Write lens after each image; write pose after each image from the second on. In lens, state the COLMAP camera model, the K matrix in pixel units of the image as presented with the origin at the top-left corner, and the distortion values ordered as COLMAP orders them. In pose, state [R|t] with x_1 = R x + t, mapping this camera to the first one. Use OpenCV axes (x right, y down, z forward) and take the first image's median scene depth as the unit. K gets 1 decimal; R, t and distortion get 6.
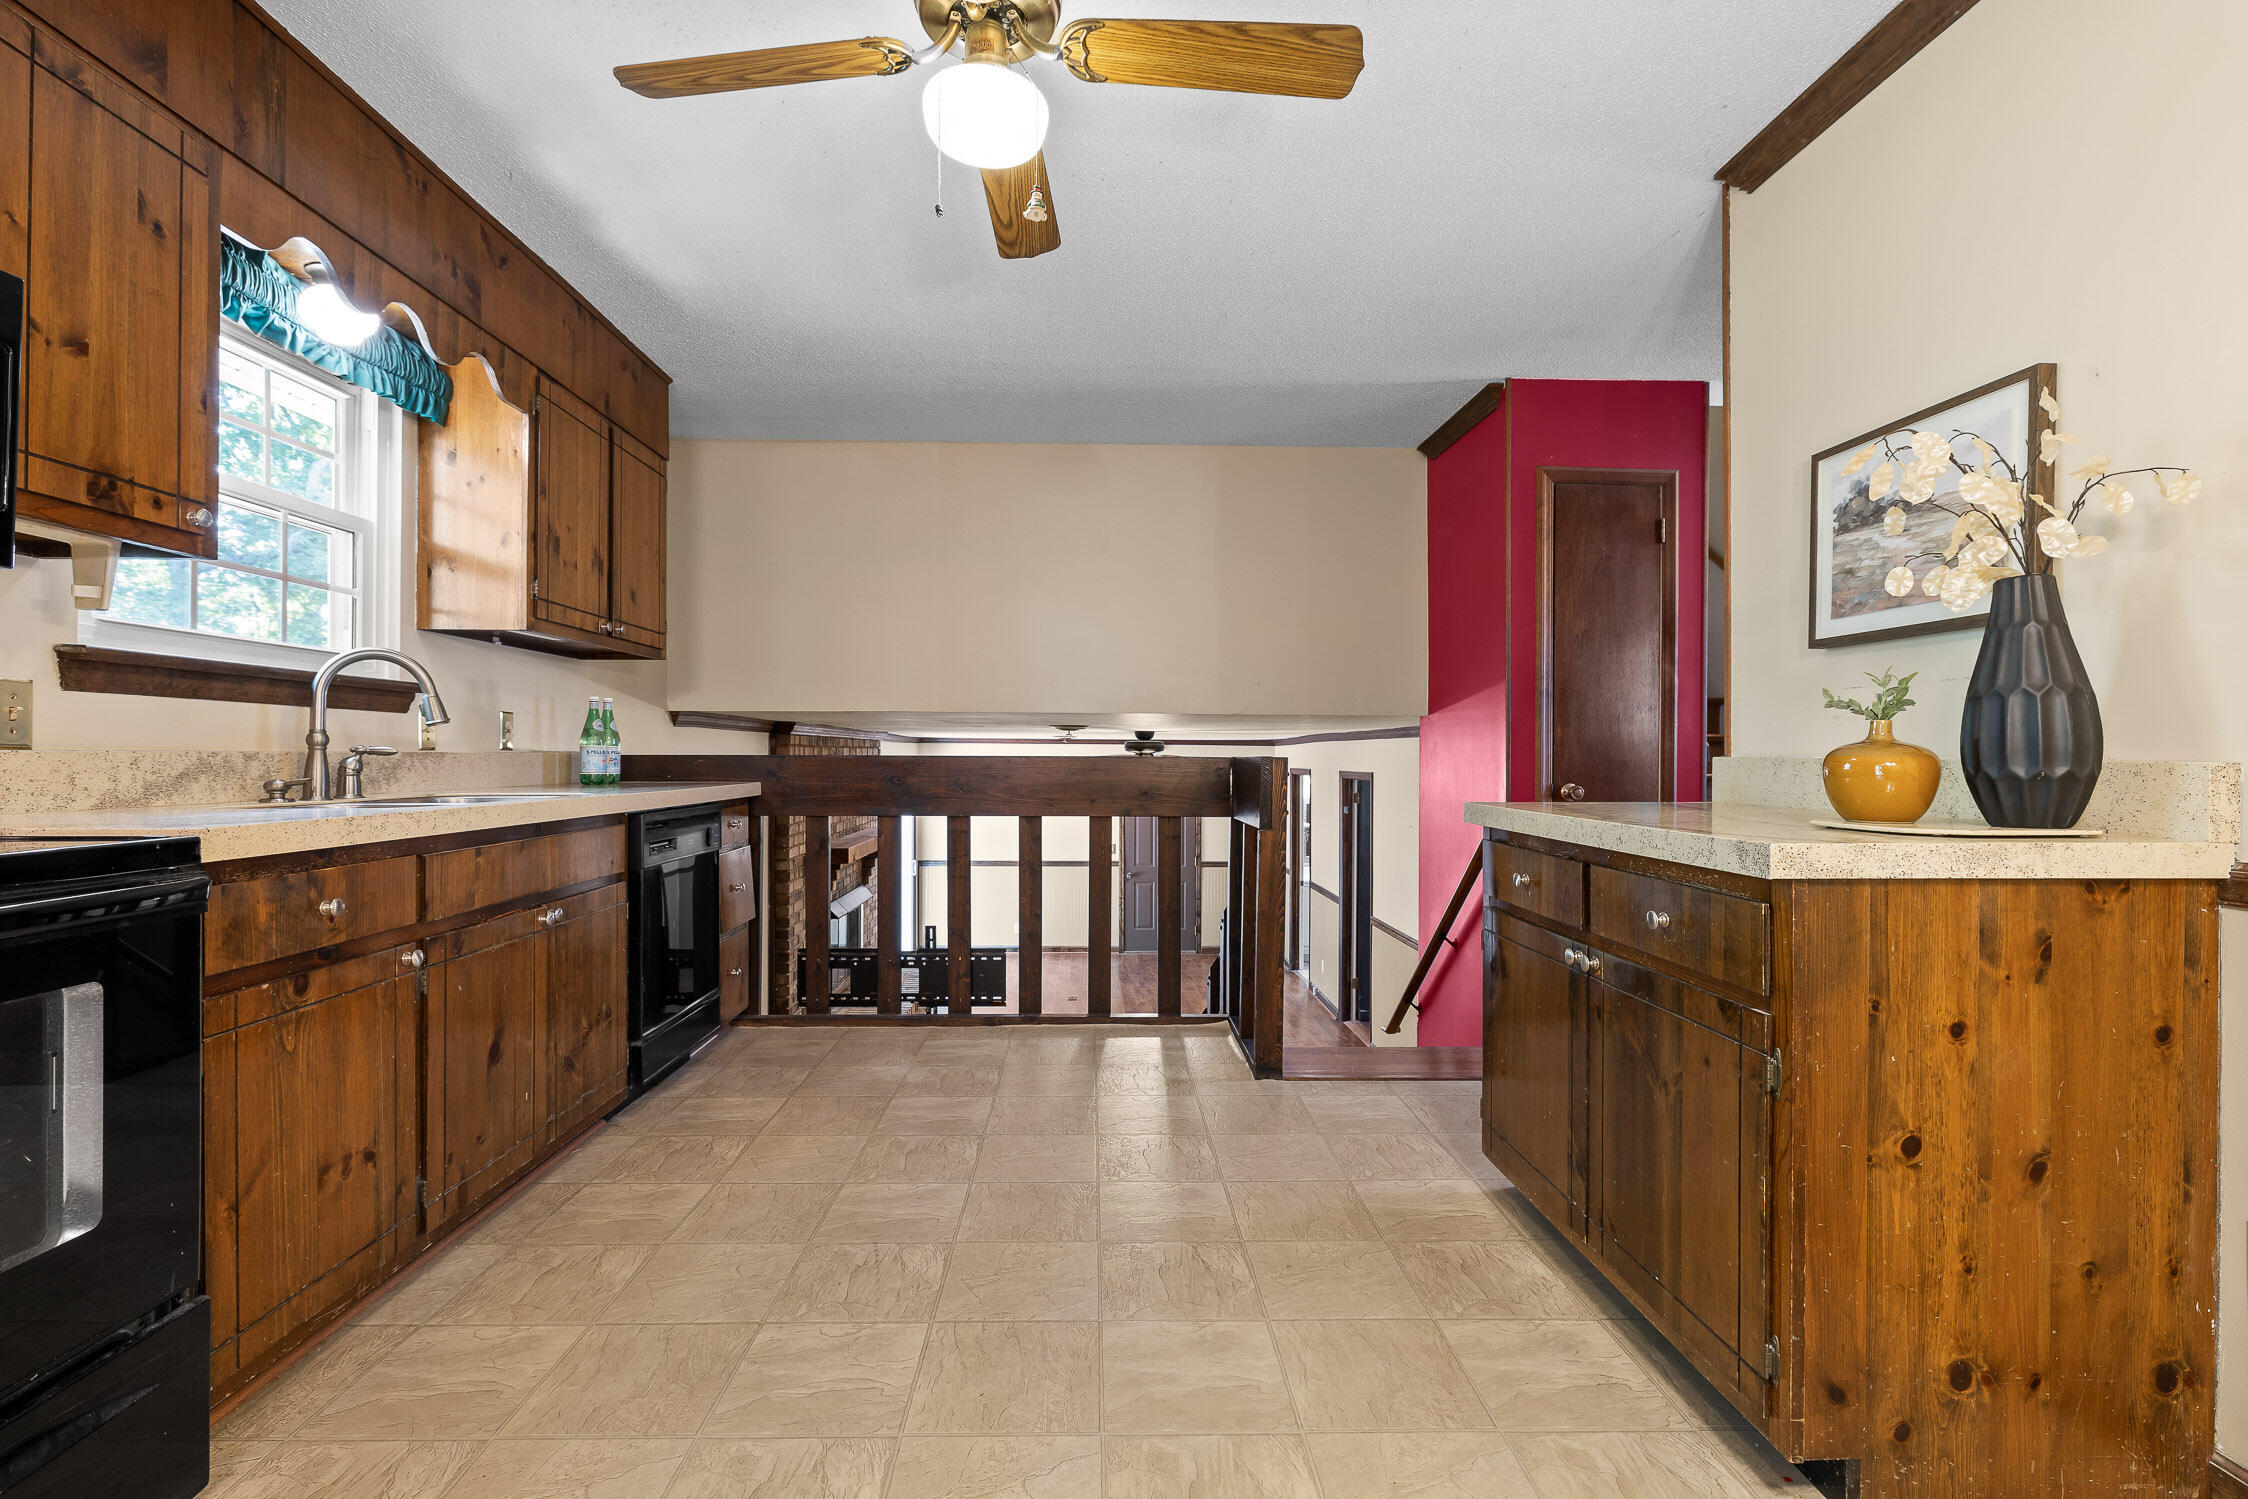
lens RADIAL K [[1017.1, 0, 1113.2], [0, 1017.1, 757.4], [0, 0, 1]] dist [-0.007863, 0.001690]
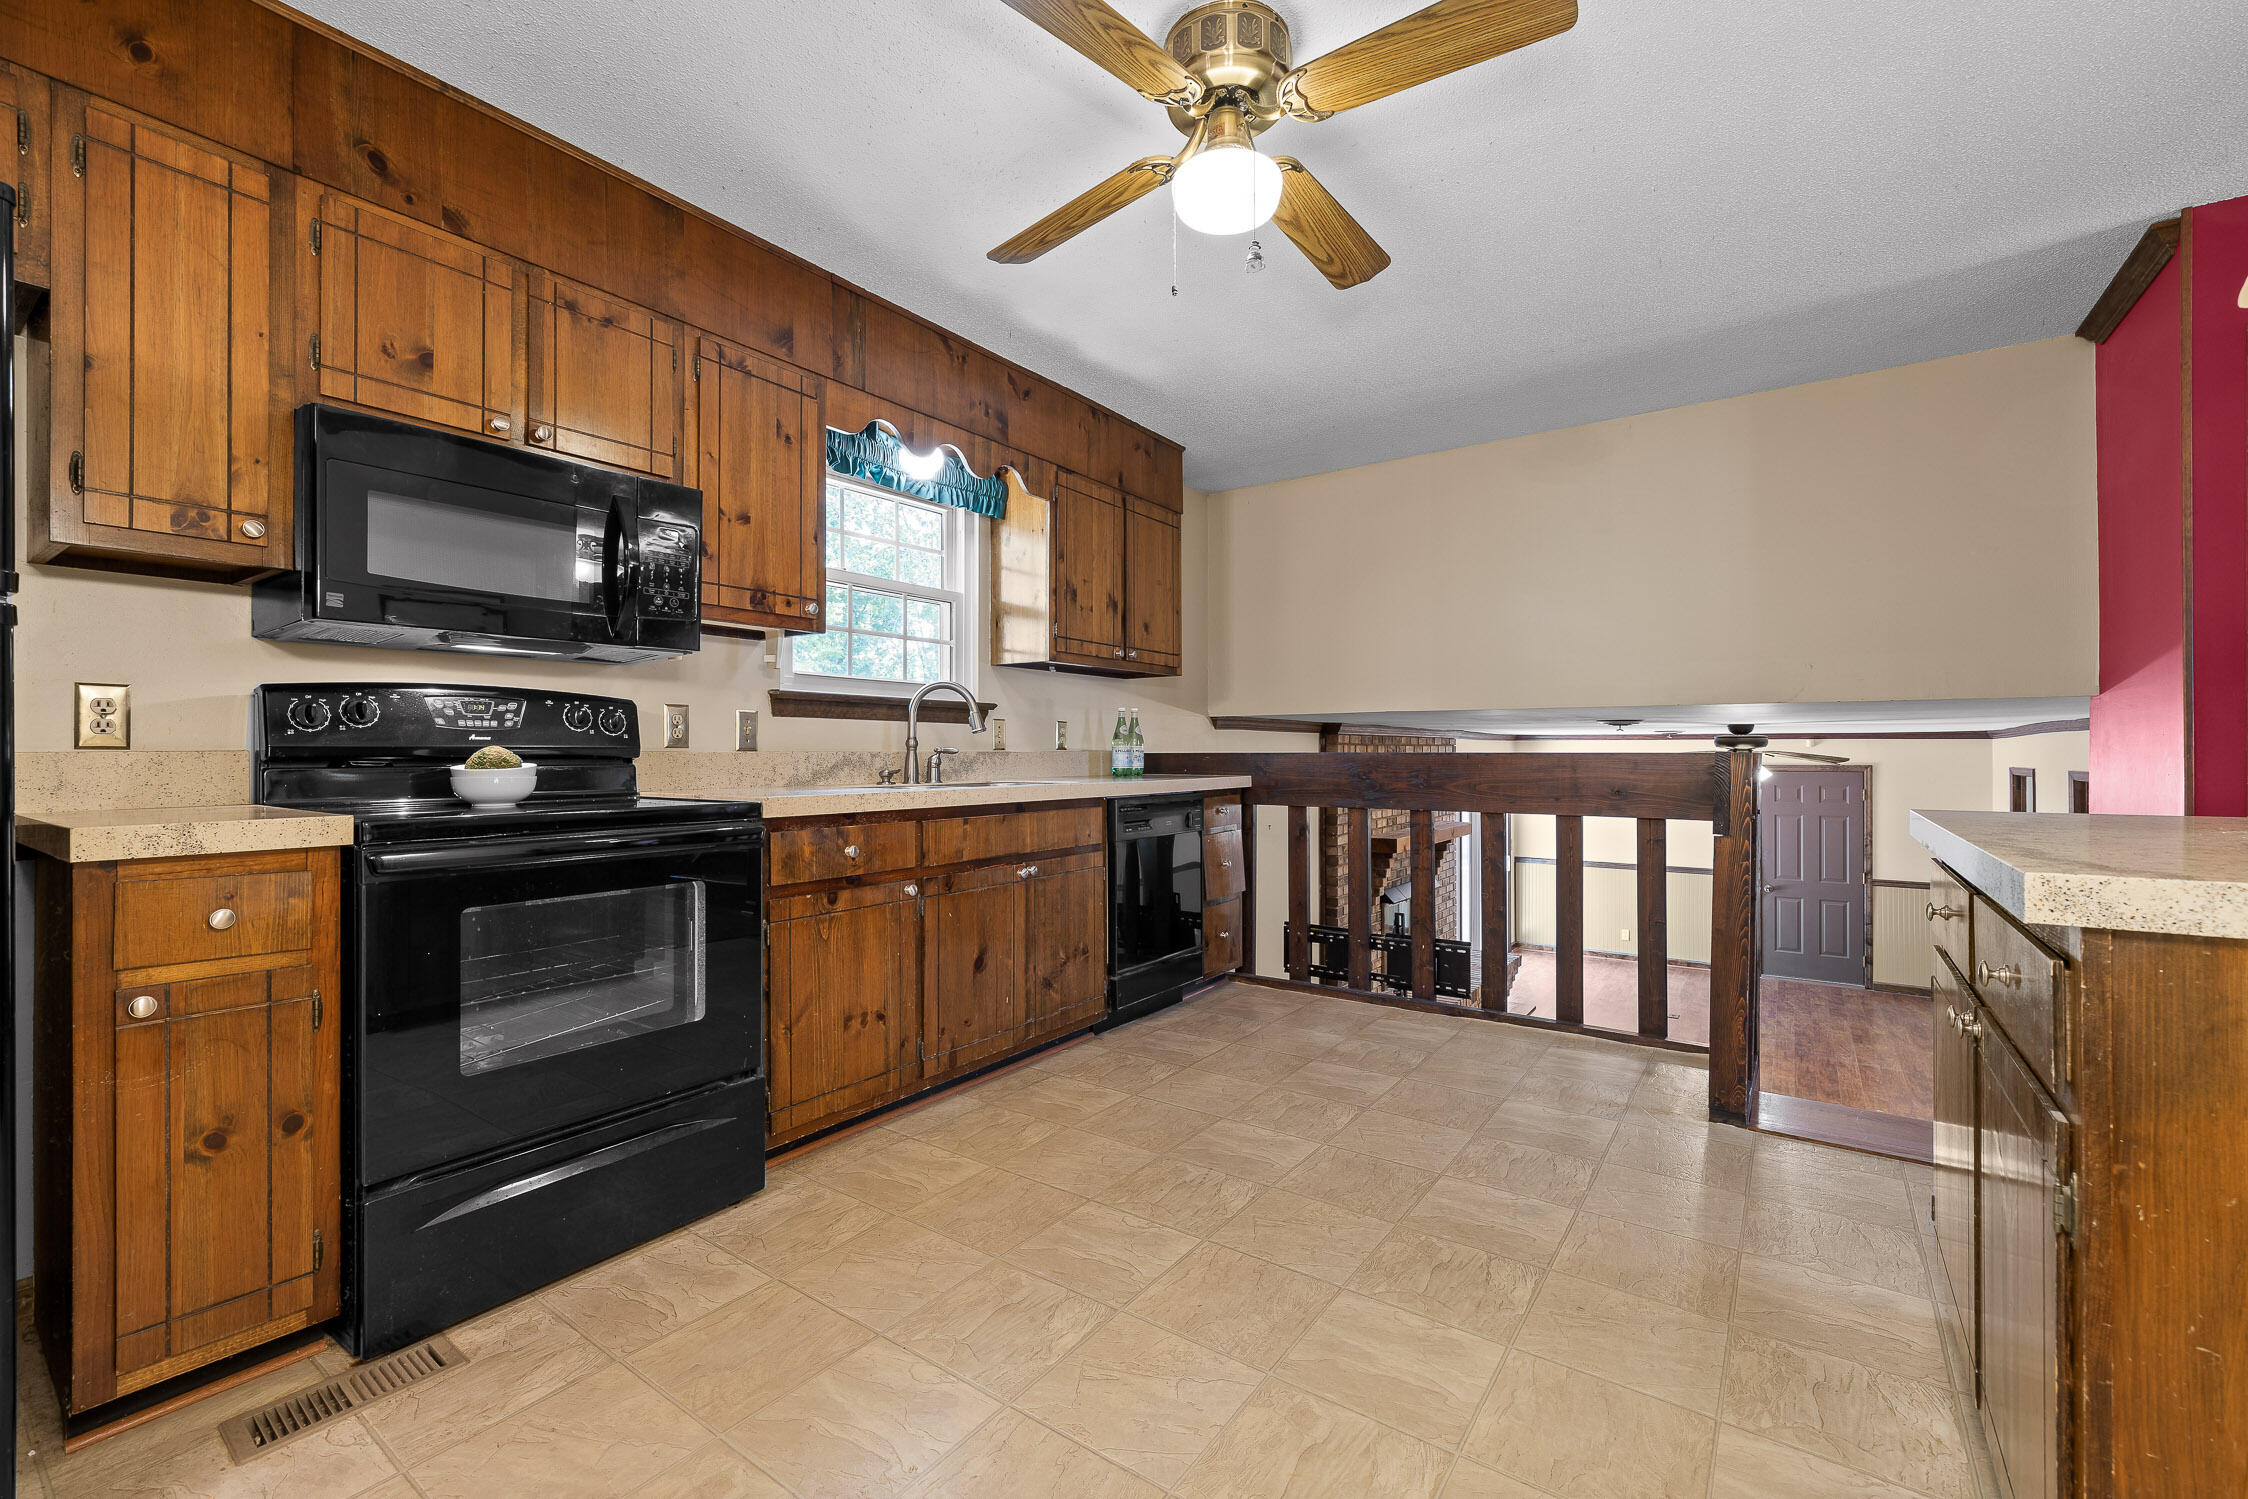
lens RADIAL K [[949.6, 0, 1120.9], [0, 949.6, 754.1], [0, 0, 1]] dist [-0.000422, 0.000610]
pose [[0.797531, -0.003542, -0.603268, 0.317547], [0.002790, 0.999994, -0.002184, 0.001905], [0.603272, 0.000059, 0.797535, 0.058461]]
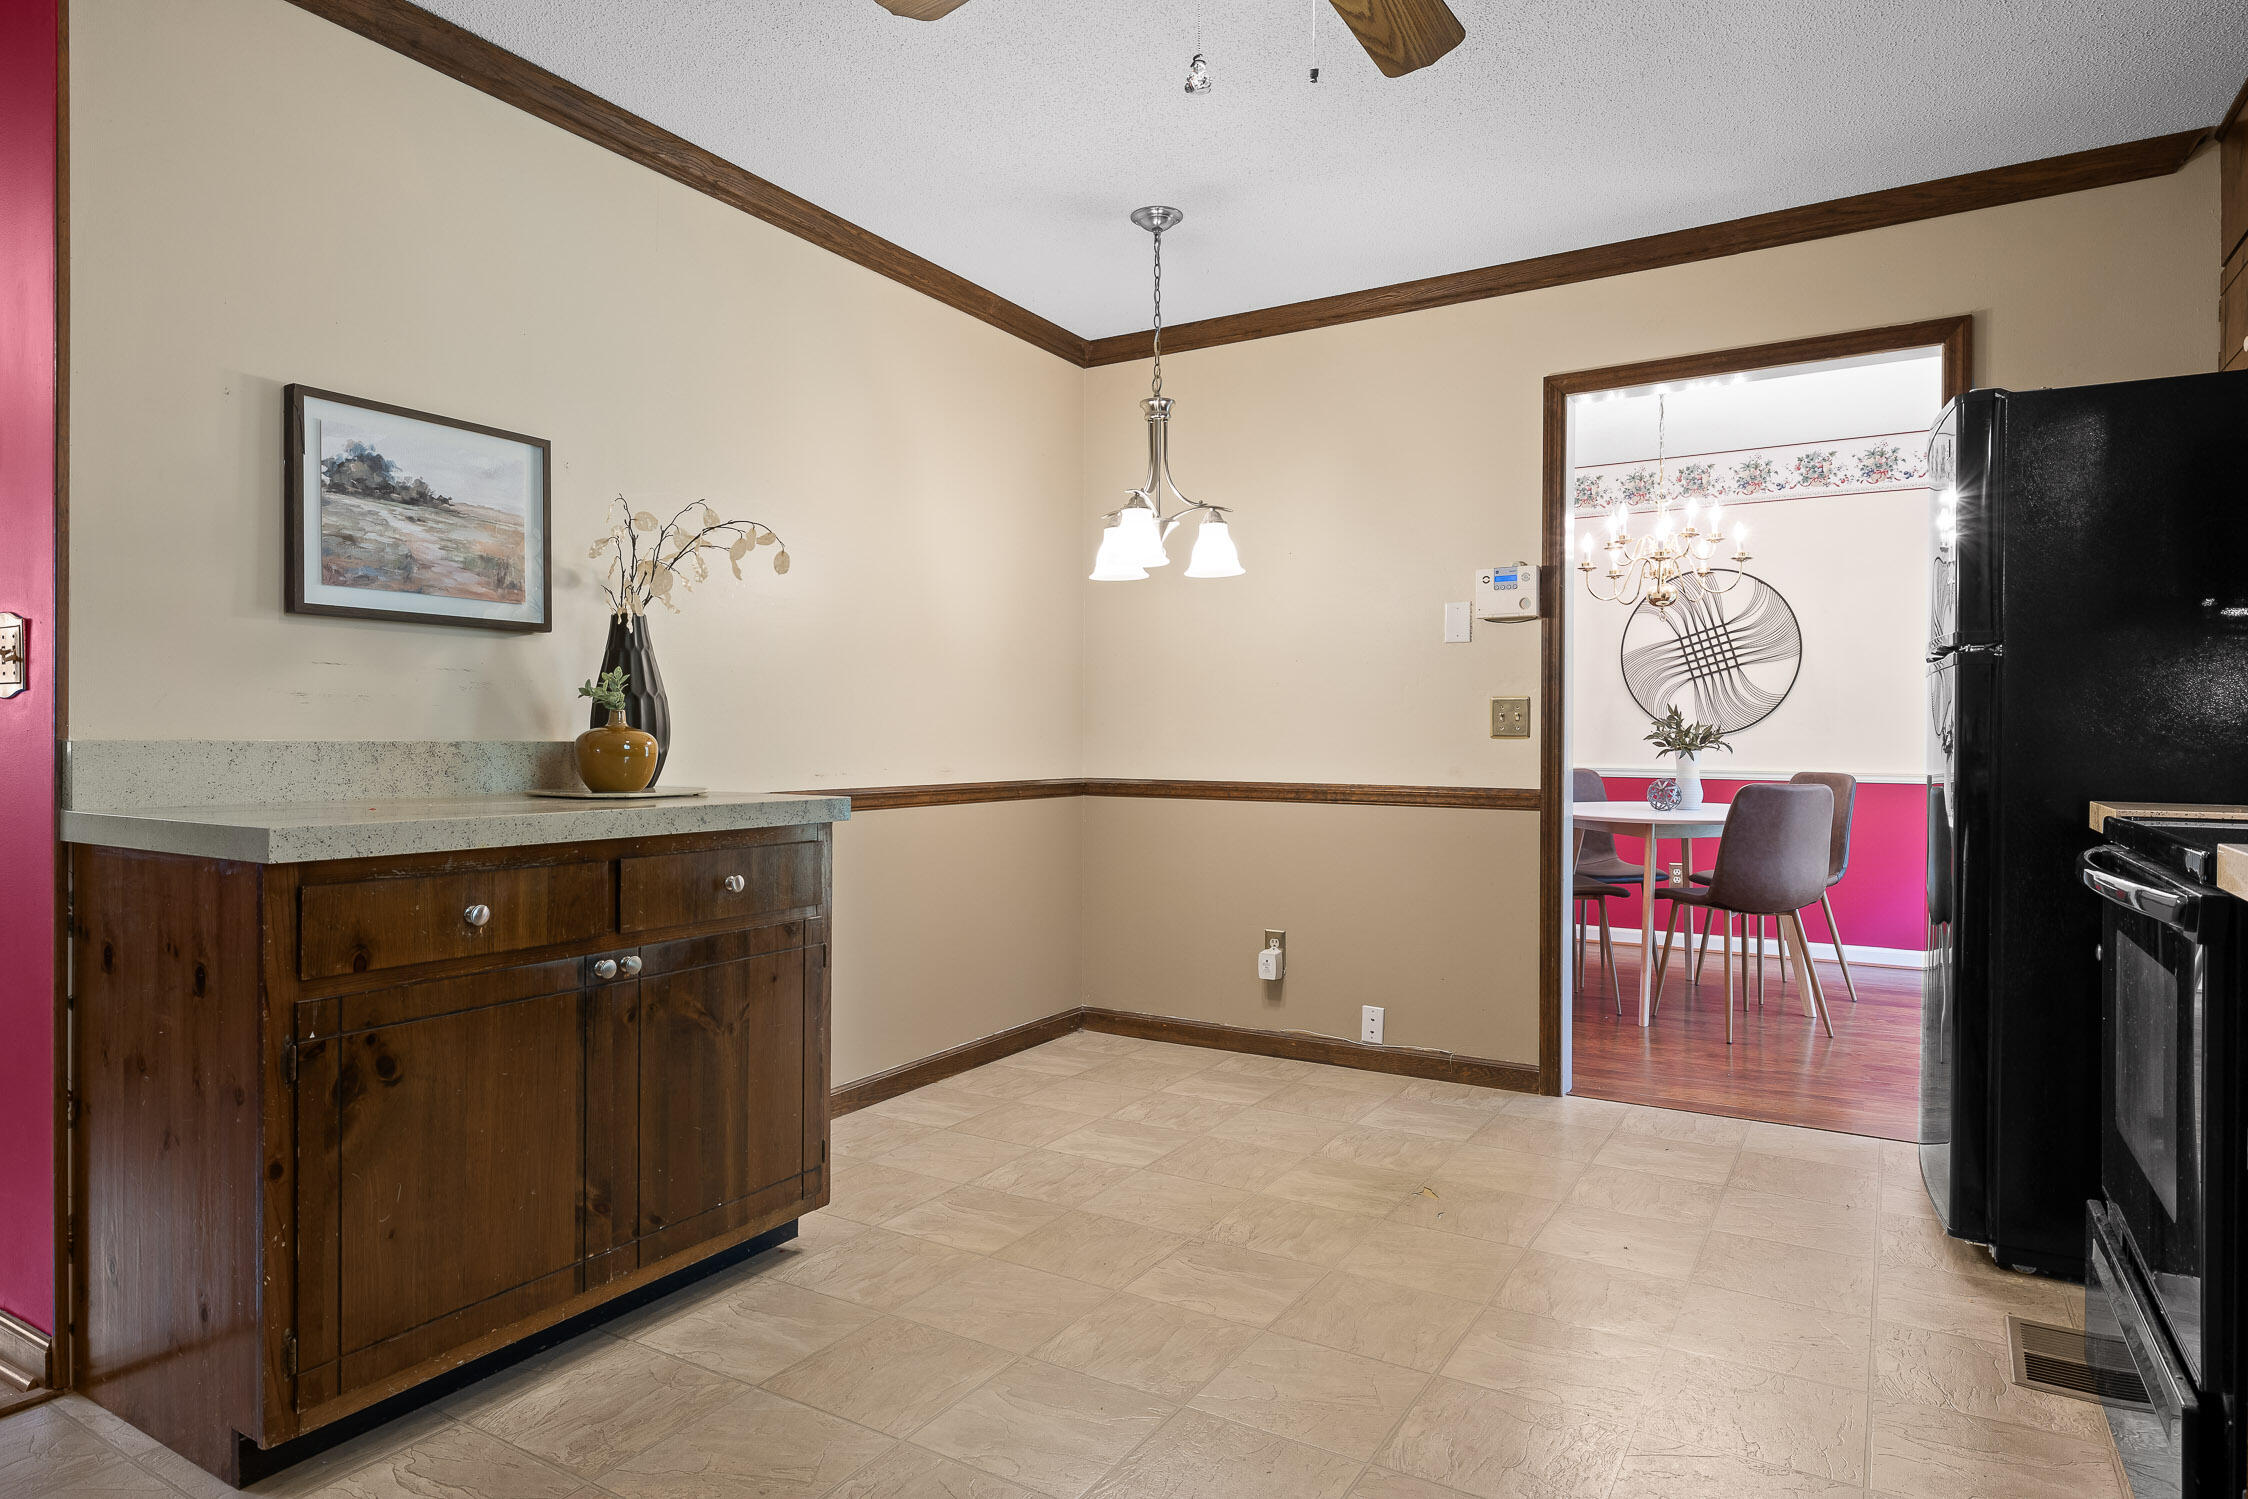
lens RADIAL K [[1271.6, 0, 1124.4], [0, 1271.6, 741.0], [0, 0, 1]] dist [0.001764, -0.000309]
pose [[-0.843828, -0.007512, 0.536561, -0.427940], [-0.003643, 0.999959, 0.008272, -0.009851], [-0.536601, 0.005026, -0.843821, 1.397858]]
